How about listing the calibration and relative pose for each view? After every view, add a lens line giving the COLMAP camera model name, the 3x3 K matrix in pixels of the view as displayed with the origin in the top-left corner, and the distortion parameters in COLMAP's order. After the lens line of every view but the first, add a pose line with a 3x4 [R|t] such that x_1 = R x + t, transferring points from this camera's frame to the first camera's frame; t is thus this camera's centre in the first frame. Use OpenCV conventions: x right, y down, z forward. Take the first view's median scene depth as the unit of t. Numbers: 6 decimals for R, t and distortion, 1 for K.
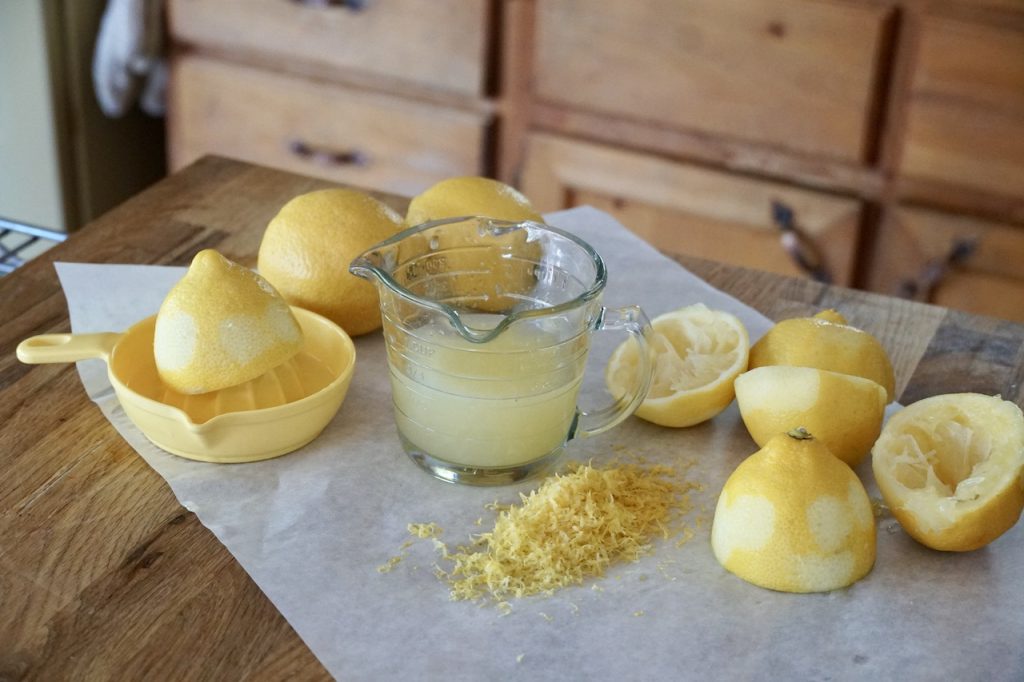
lens RADIAL K [[1696.5, 0, 483.2], [0, 1696.5, 339.9], [0, 0, 1]] dist [0.132608, -0.639683]
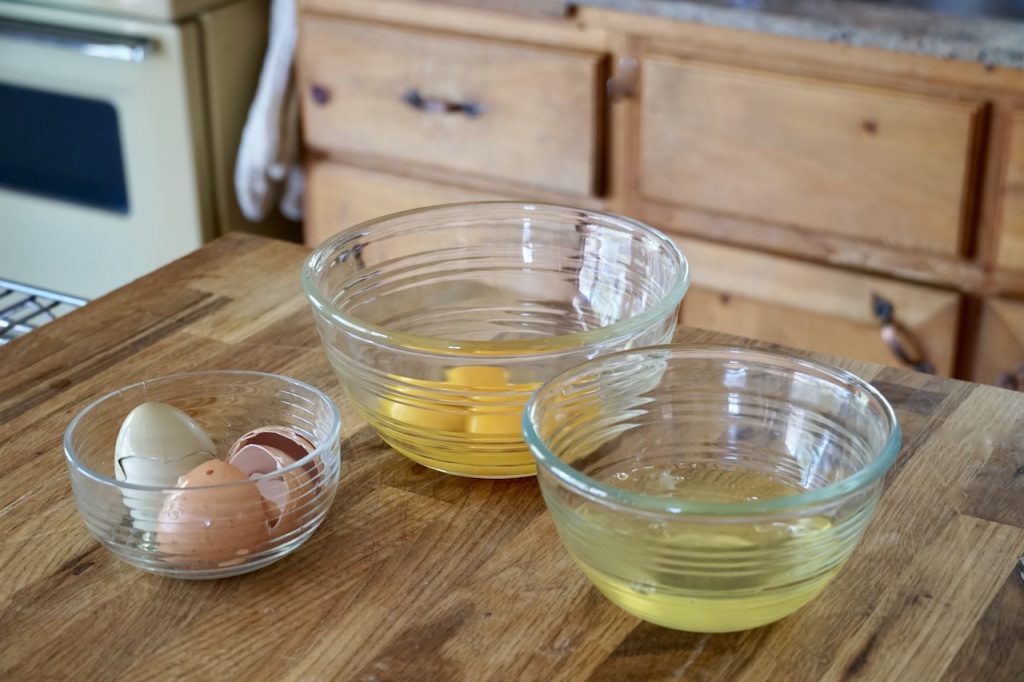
lens RADIAL K [[1696.5, 0, 483.2], [0, 1696.5, 339.9], [0, 0, 1]] dist [0.132608, -0.639683]
pose [[0.993391, 0.000487, -0.114776, 0.193992], [-0.008226, 0.997721, -0.066965, 0.050890], [0.114482, 0.067466, 0.991132, -0.095254]]
